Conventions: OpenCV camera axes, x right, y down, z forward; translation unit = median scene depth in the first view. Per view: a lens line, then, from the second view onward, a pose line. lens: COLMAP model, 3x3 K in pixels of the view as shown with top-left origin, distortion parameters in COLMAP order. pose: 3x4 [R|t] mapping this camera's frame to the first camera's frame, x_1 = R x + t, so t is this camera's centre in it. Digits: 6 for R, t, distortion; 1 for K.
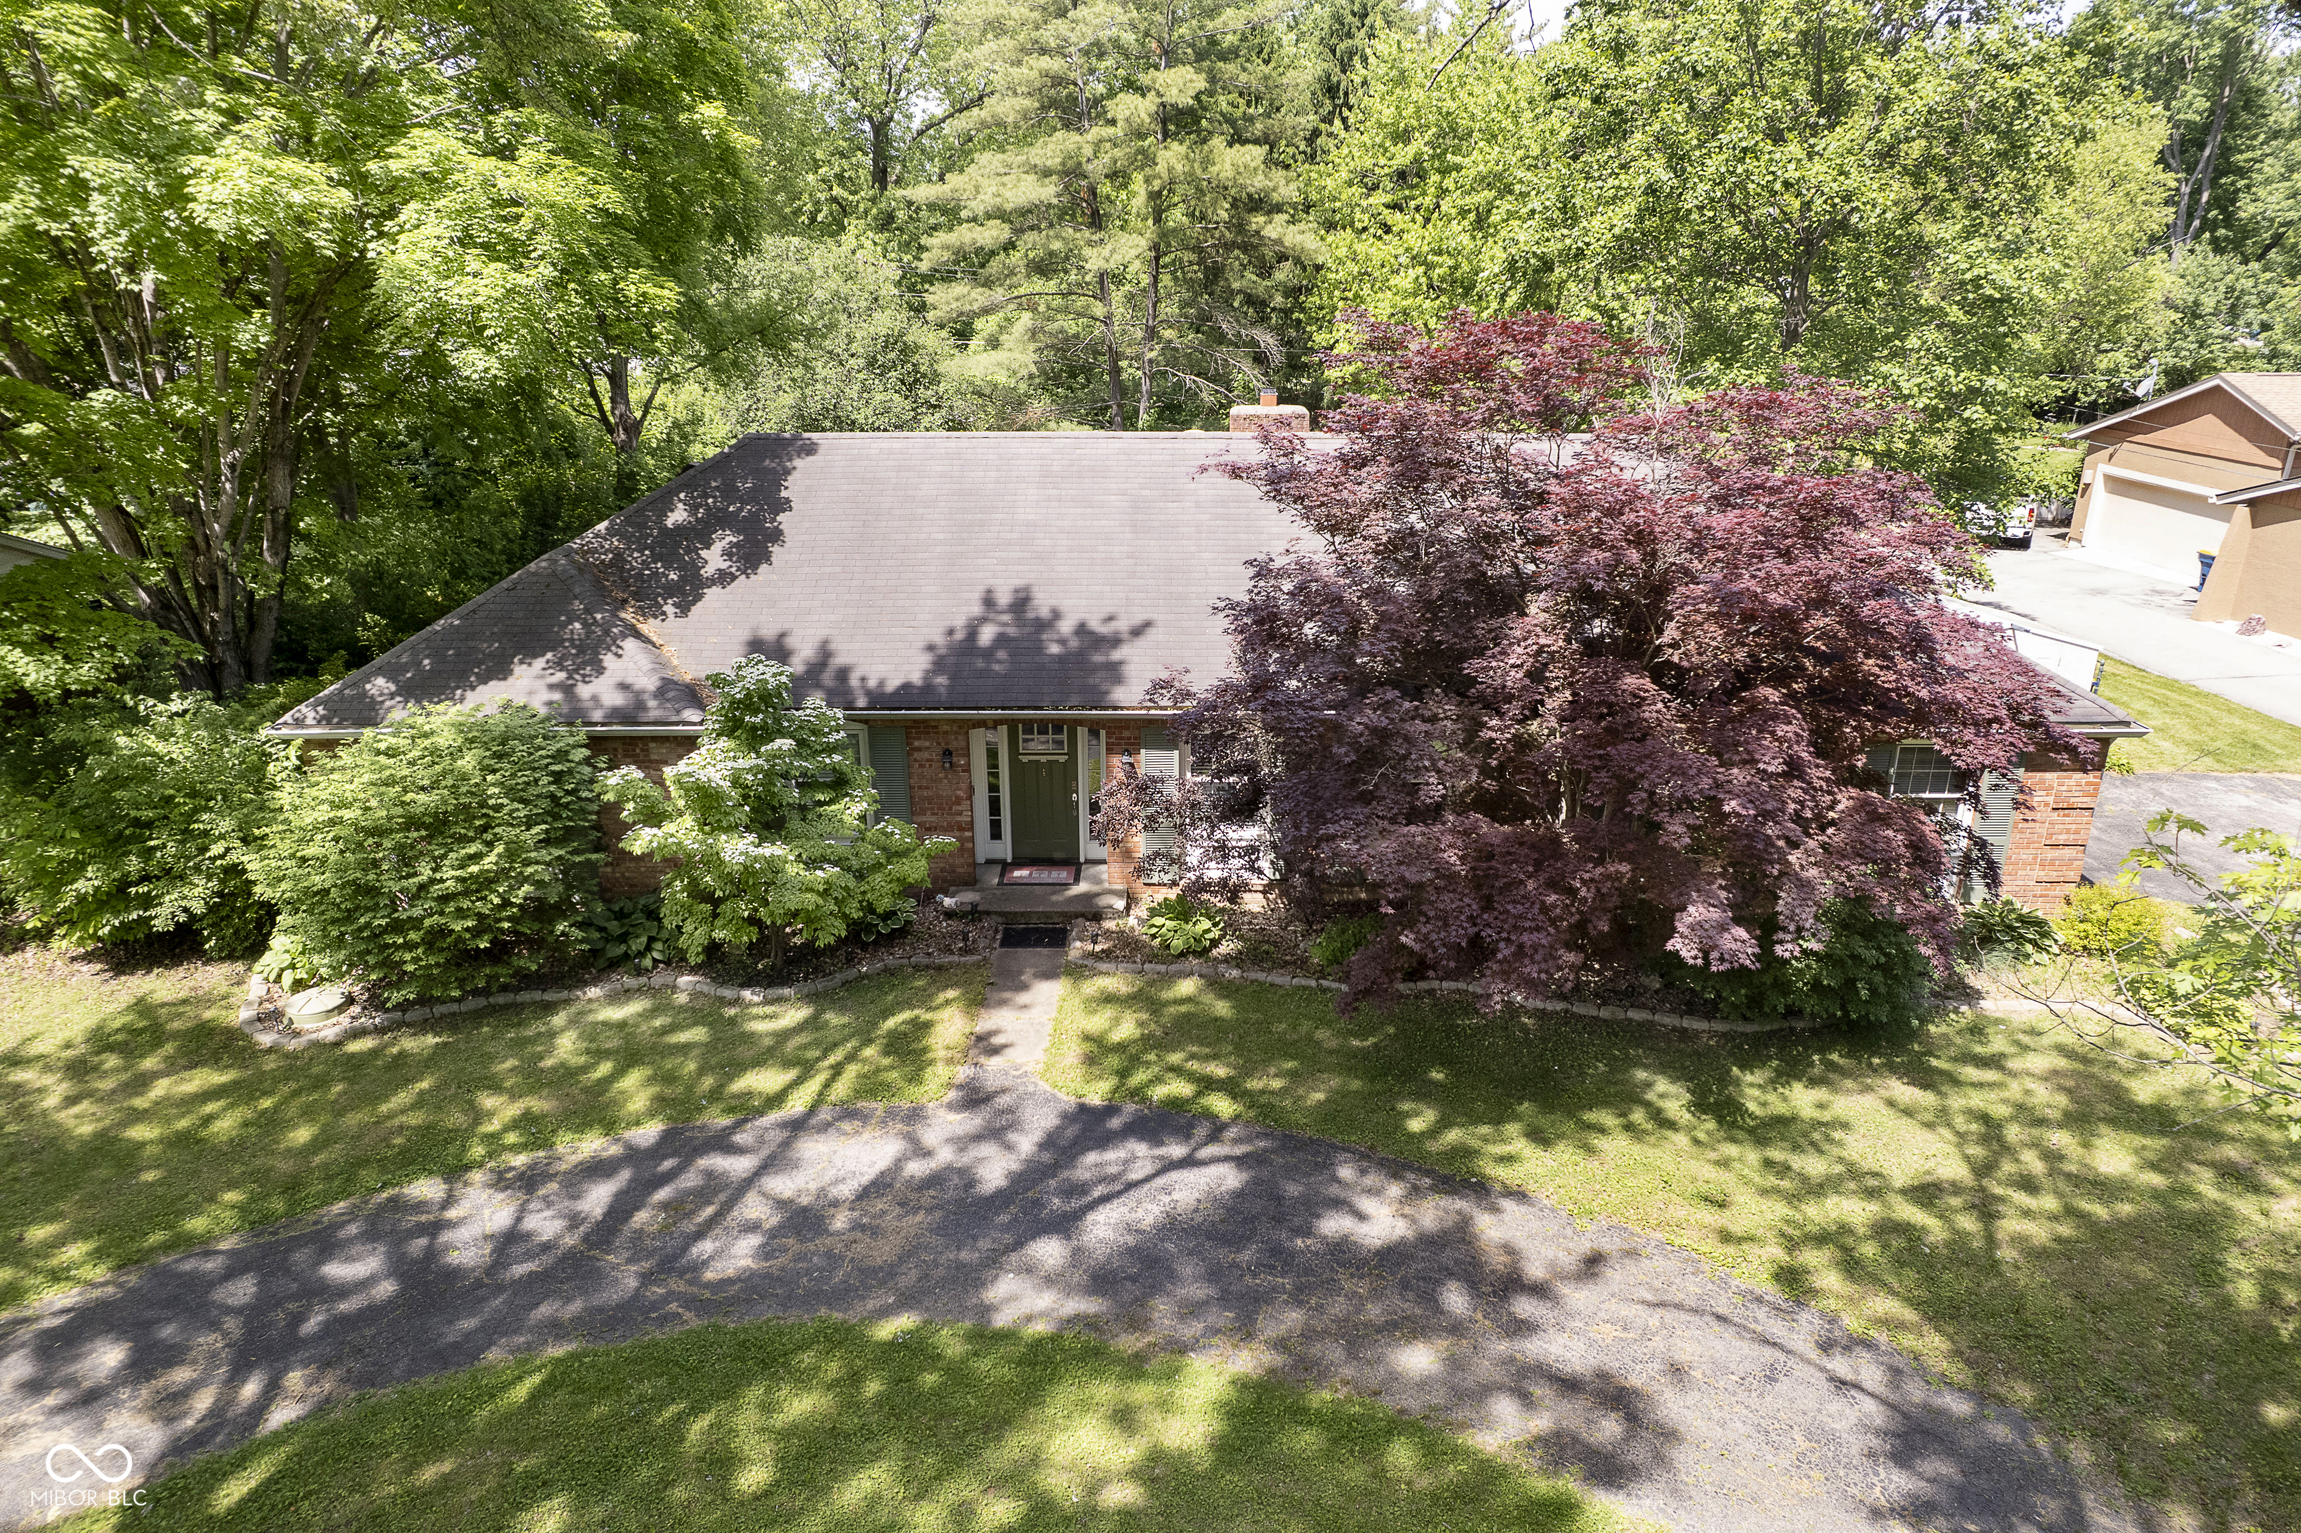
lens RADIAL K [[1467.3, 0, 1150.5], [0, 1467.3, 766.5], [0, 0, 1]] dist [-0.052935, 0.040192]
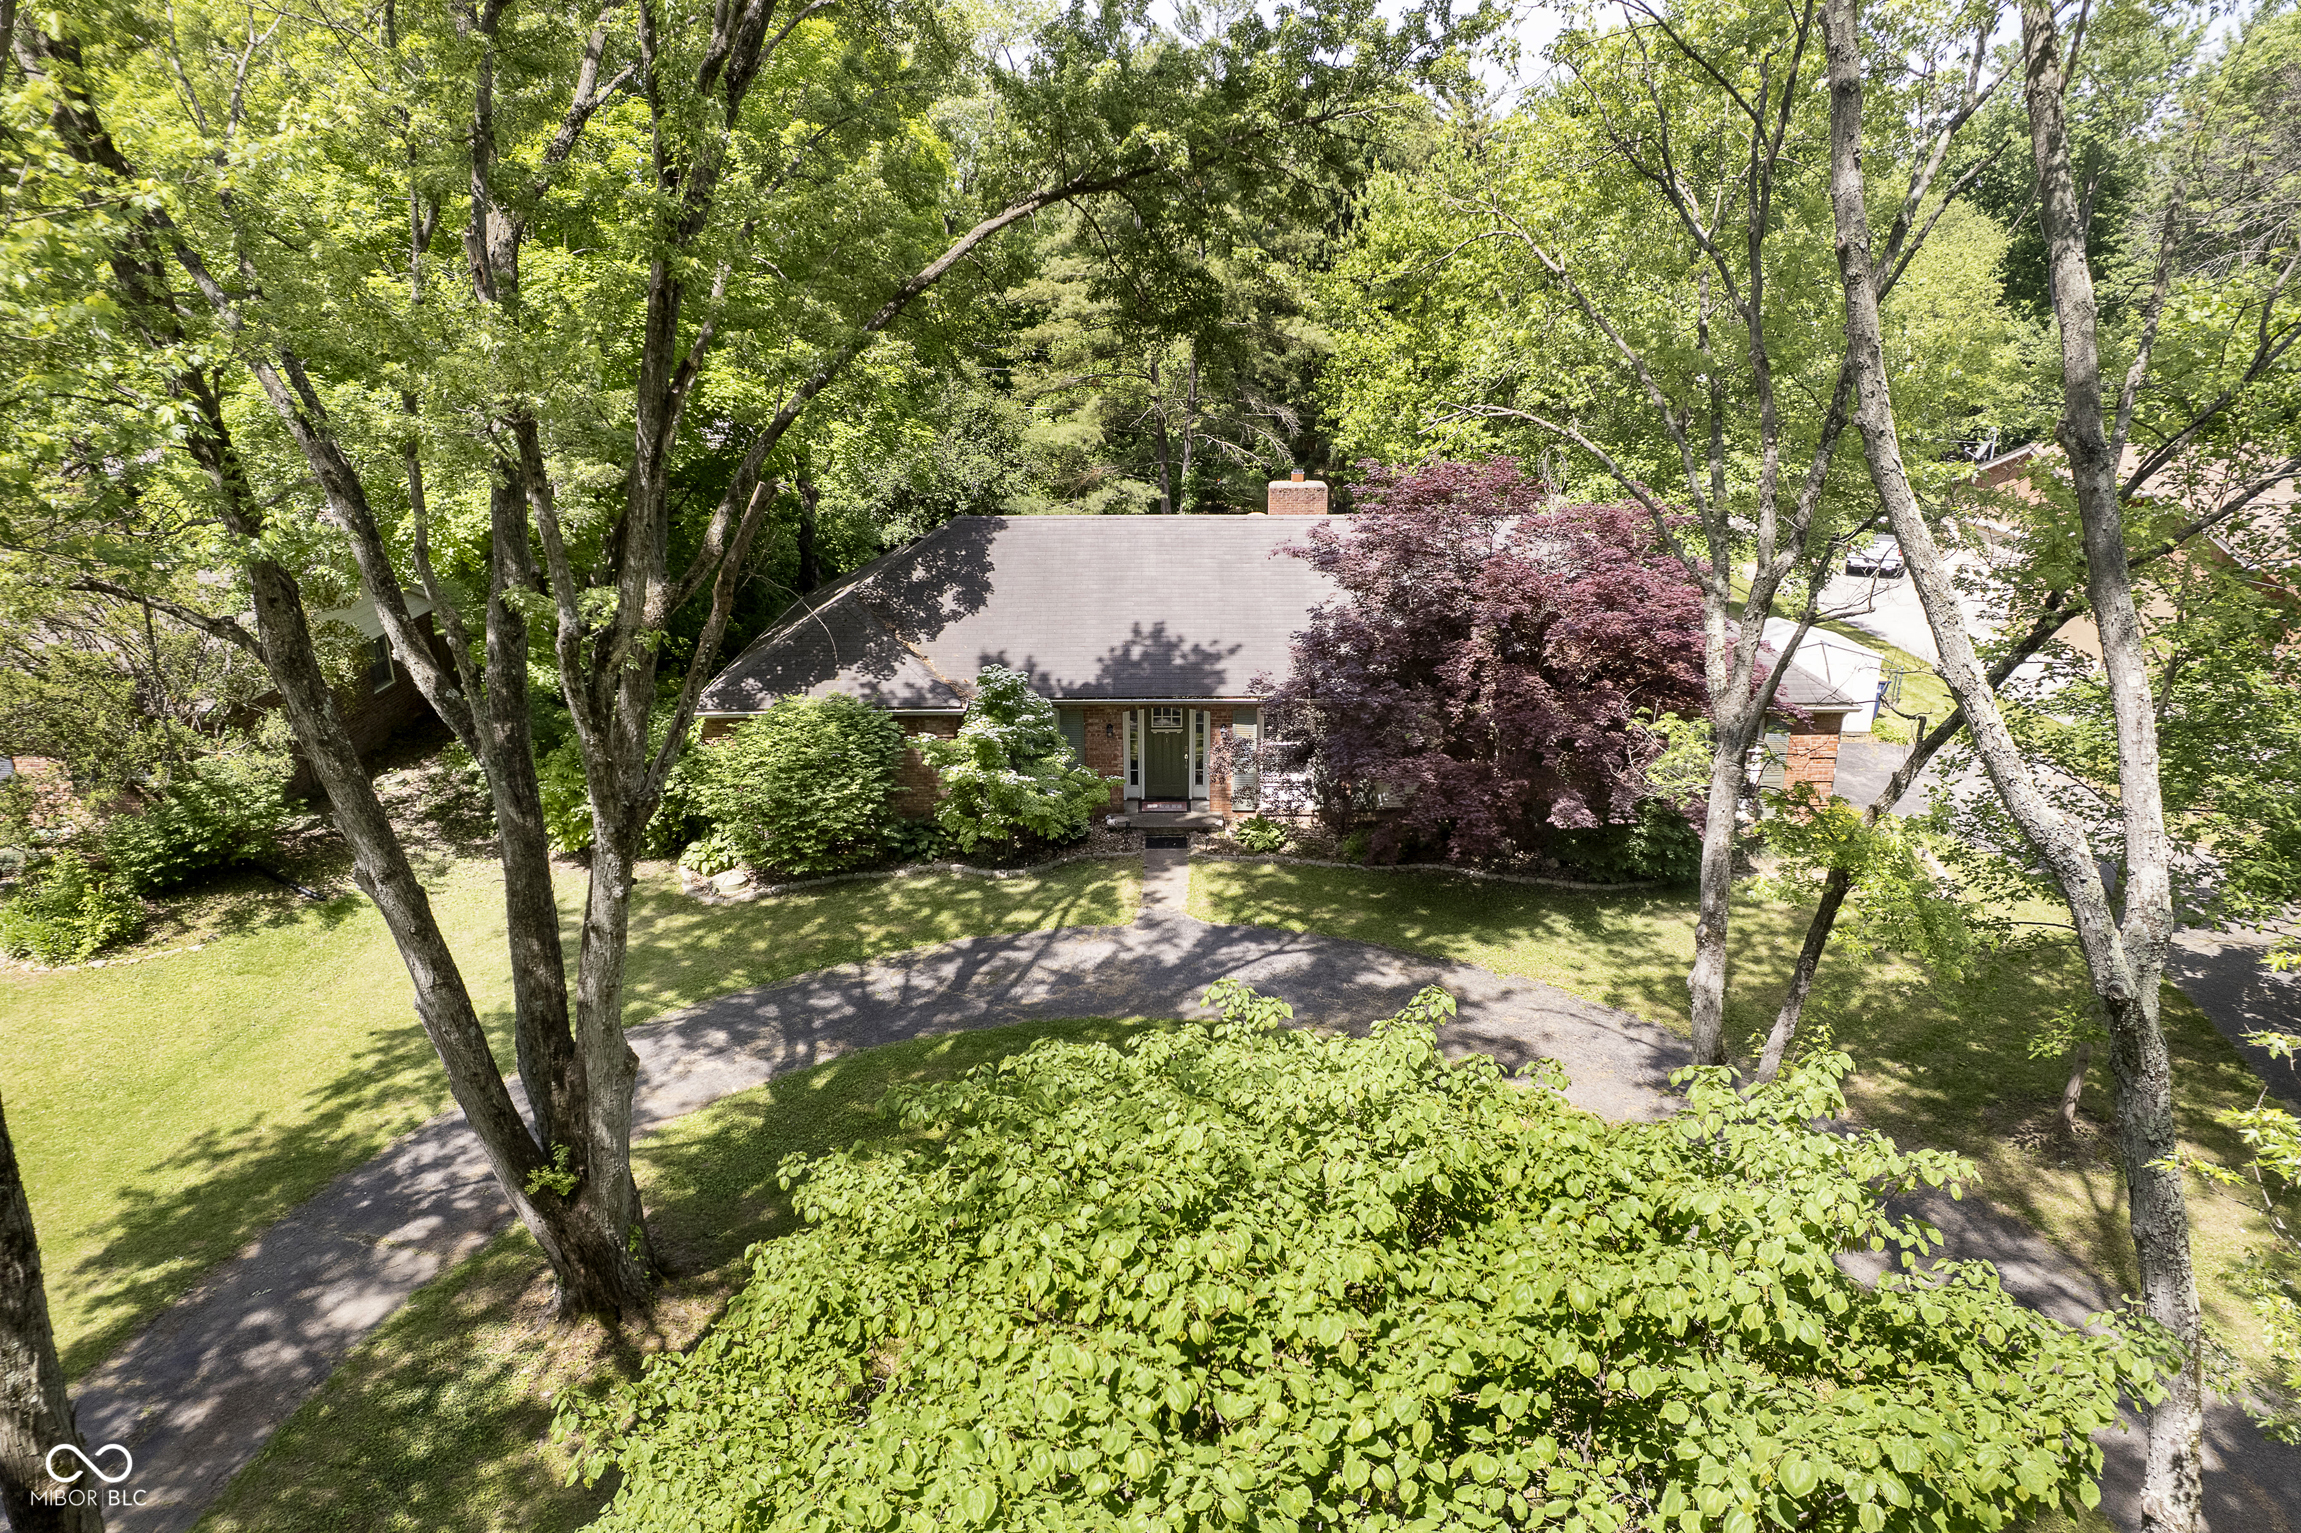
lens RADIAL K [[1467.1, 0, 1156.8], [0, 1467.1, 740.8], [0, 0, 1]] dist [-0.027493, 0.038064]
pose [[0.999958, -0.003680, 0.008426, -0.118957], [0.003904, 0.999635, -0.026720, 0.055833], [-0.008325, 0.026751, 0.999607, -0.668793]]
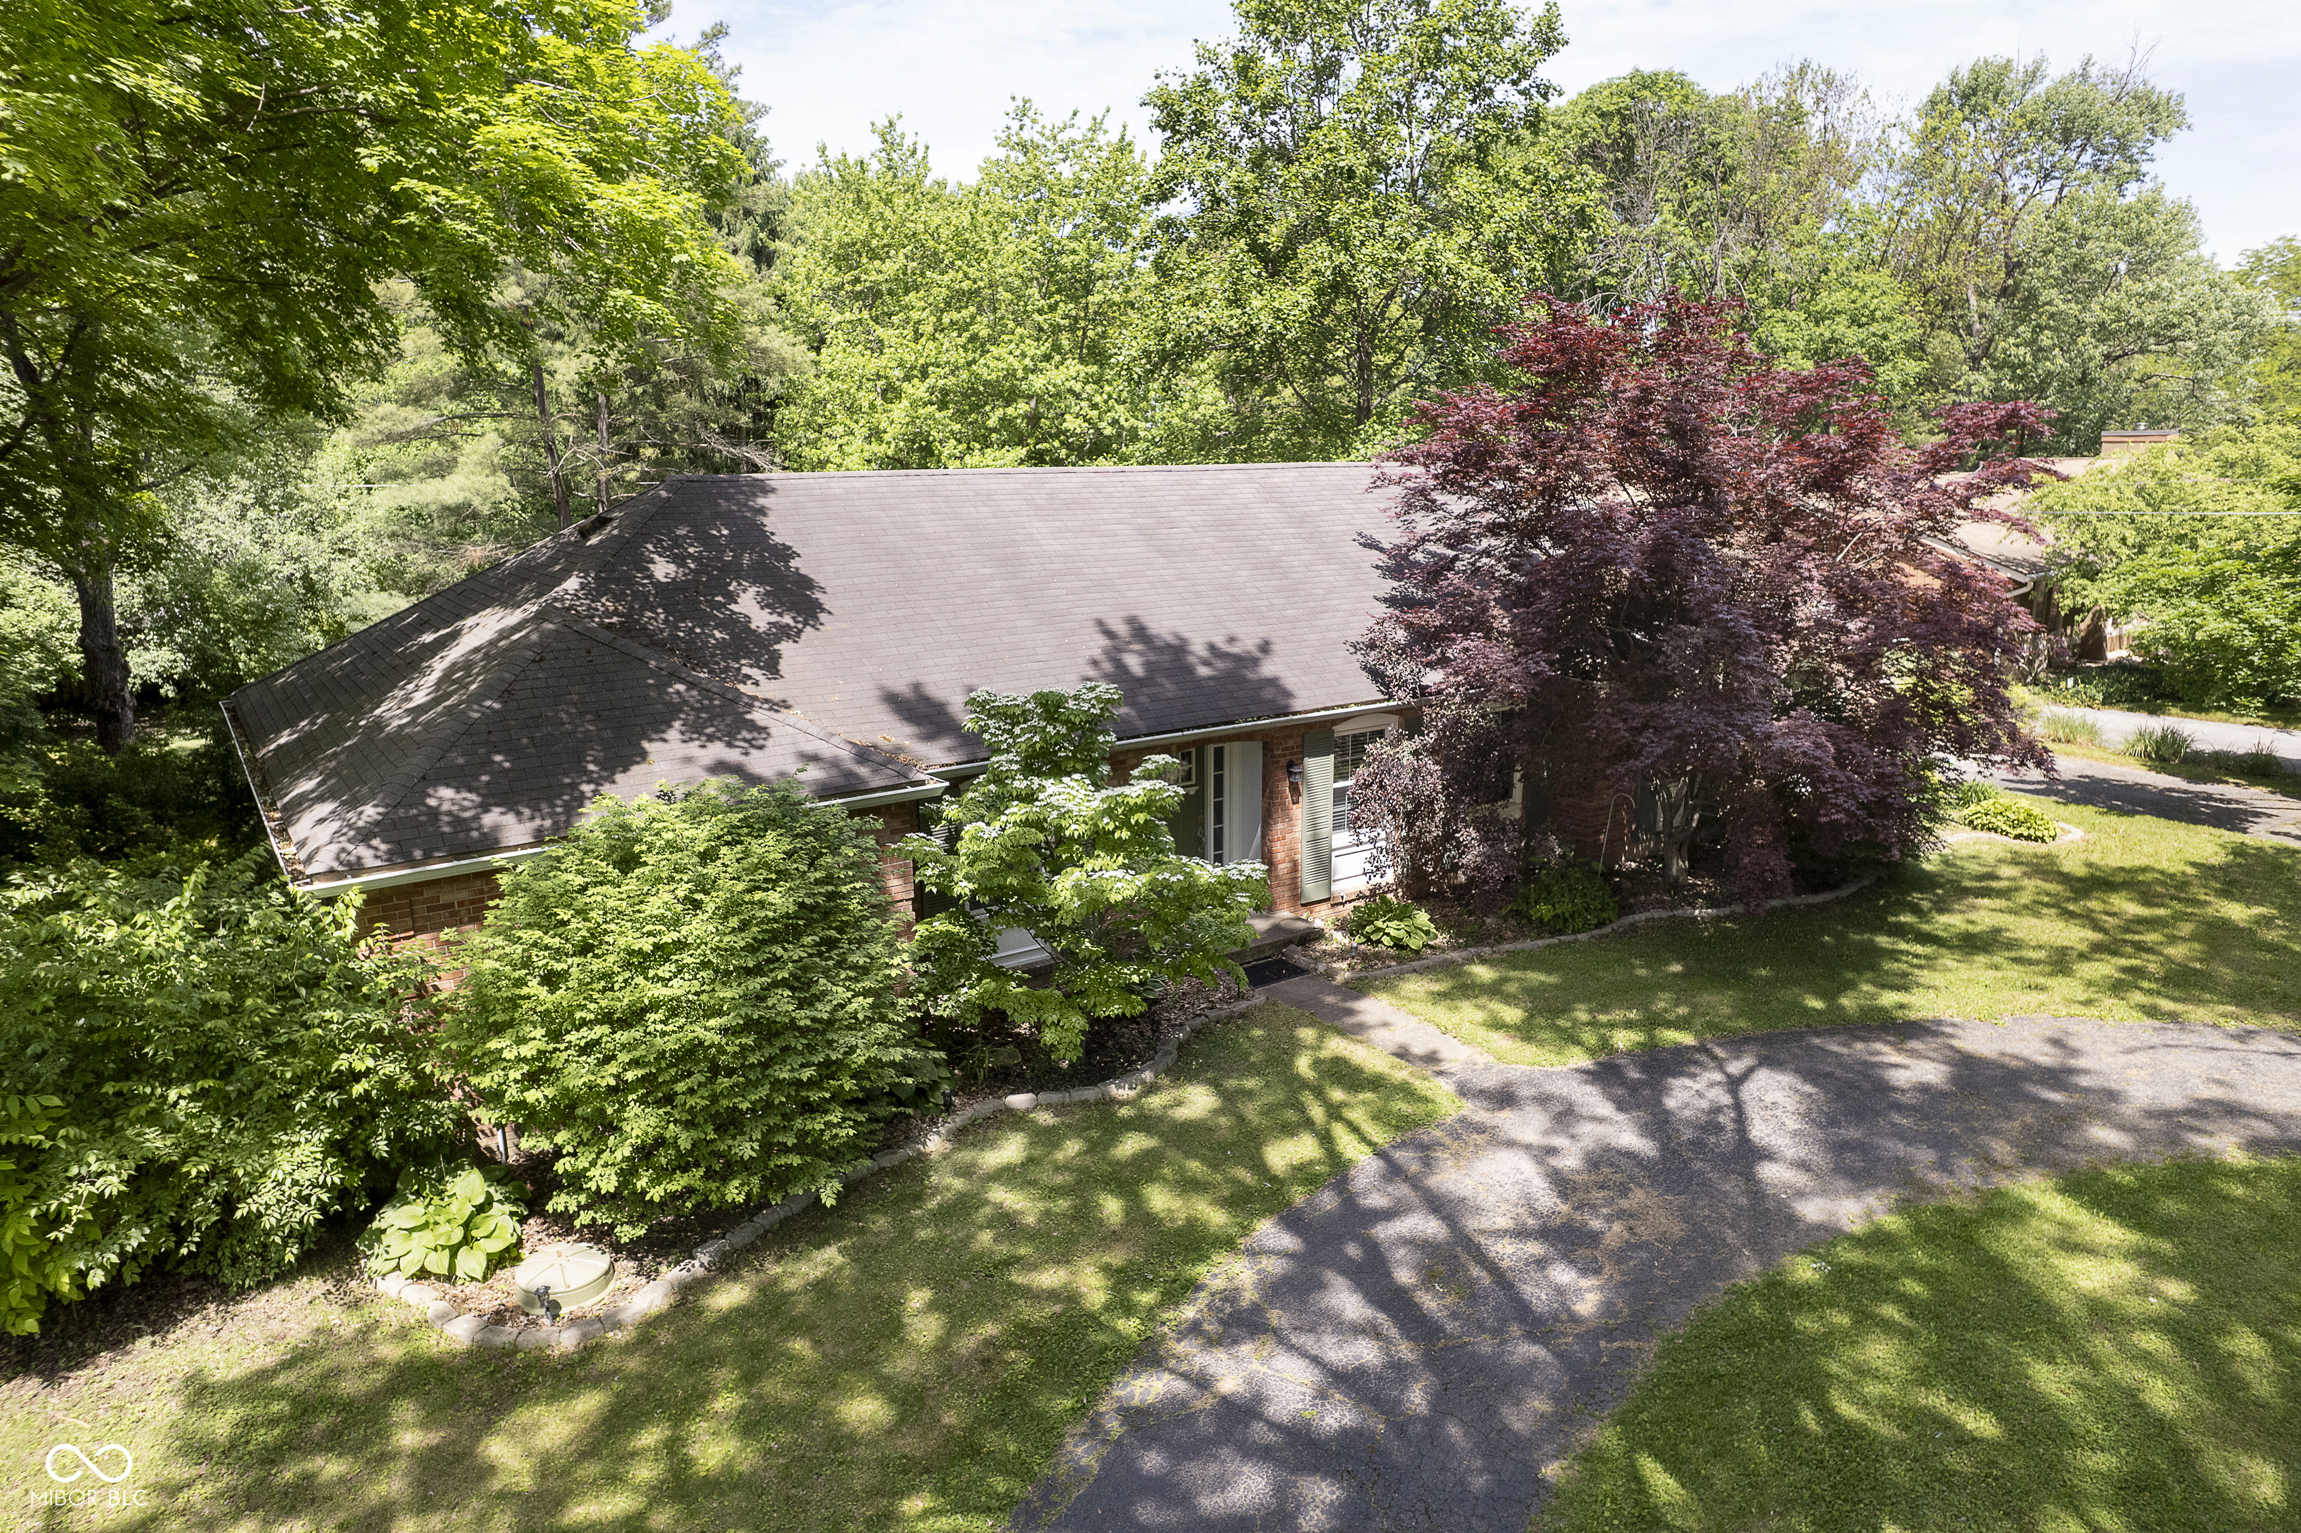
lens RADIAL K [[1467.3, 0, 1150.5], [0, 1467.3, 766.5], [0, 0, 1]] dist [-0.052935, 0.040192]
pose [[0.816216, -0.128882, 0.563188, -0.728639], [0.198540, 0.978006, -0.063930, 0.039347], [-0.542561, 0.163996, 0.823852, 0.318218]]
